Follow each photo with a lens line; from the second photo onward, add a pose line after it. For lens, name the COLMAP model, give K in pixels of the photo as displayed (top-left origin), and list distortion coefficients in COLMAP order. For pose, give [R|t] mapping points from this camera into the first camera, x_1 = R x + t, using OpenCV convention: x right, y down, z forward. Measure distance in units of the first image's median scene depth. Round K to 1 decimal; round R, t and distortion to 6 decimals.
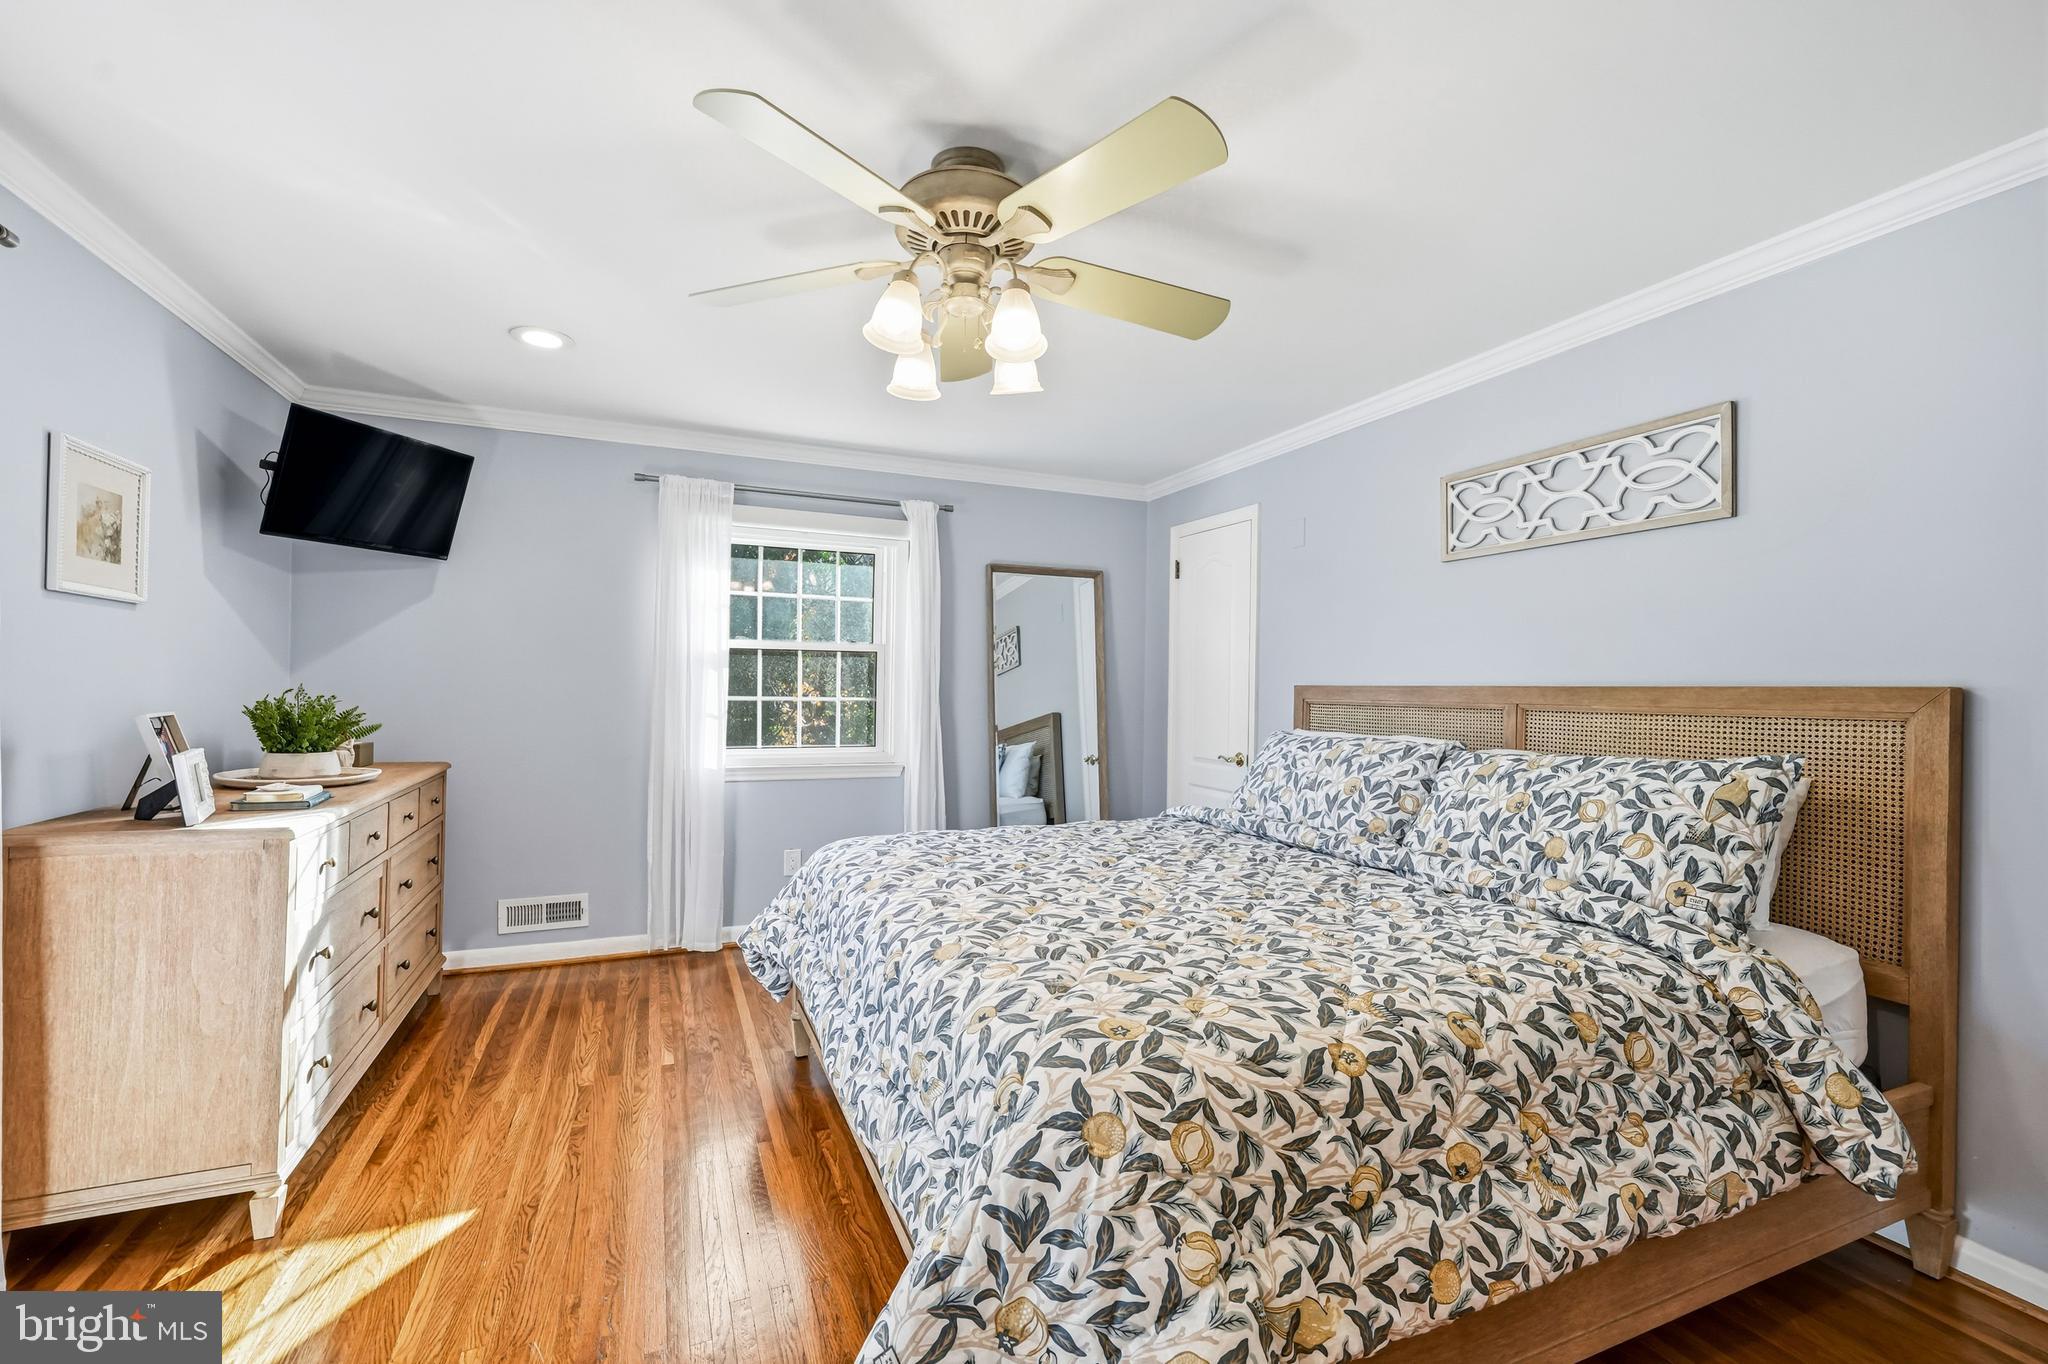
lens RADIAL K [[867.9, 0, 1025.8], [0, 867.9, 683.4], [0, 0, 1]] dist [-0.002922, -0.000064]
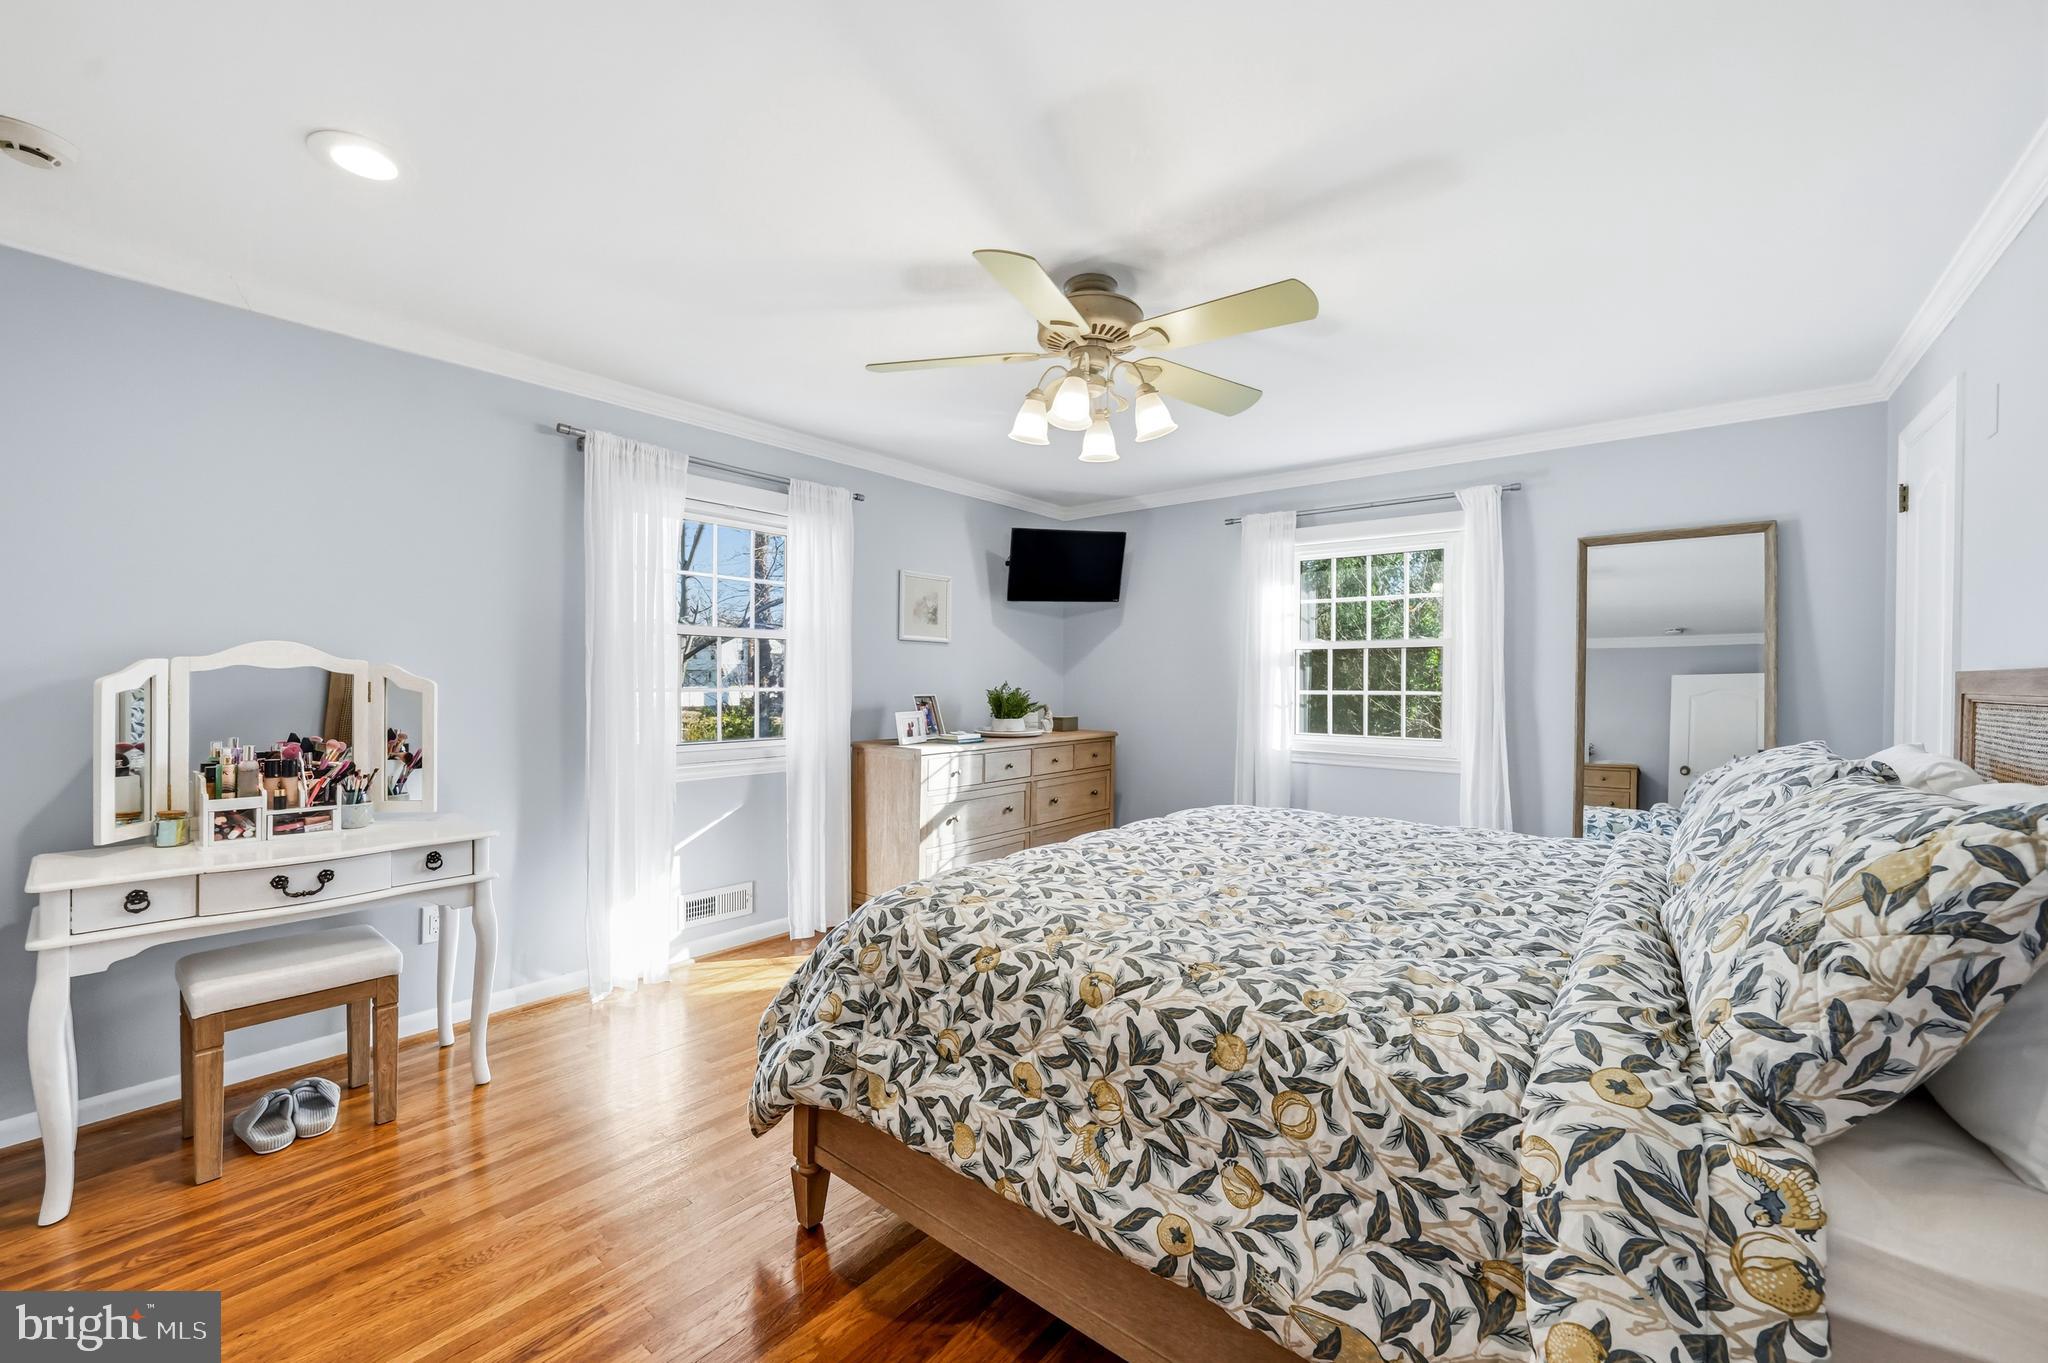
lens RADIAL K [[804.7, 0, 1025.0], [0, 804.7, 683.0], [0, 0, 1]] dist [-0.011995, -0.000170]
pose [[0.456440, -0.006678, -0.889729, 1.319561], [0.003076, 0.999978, -0.005928, 0.030485], [0.889749, -0.000031, 0.456451, 0.465130]]
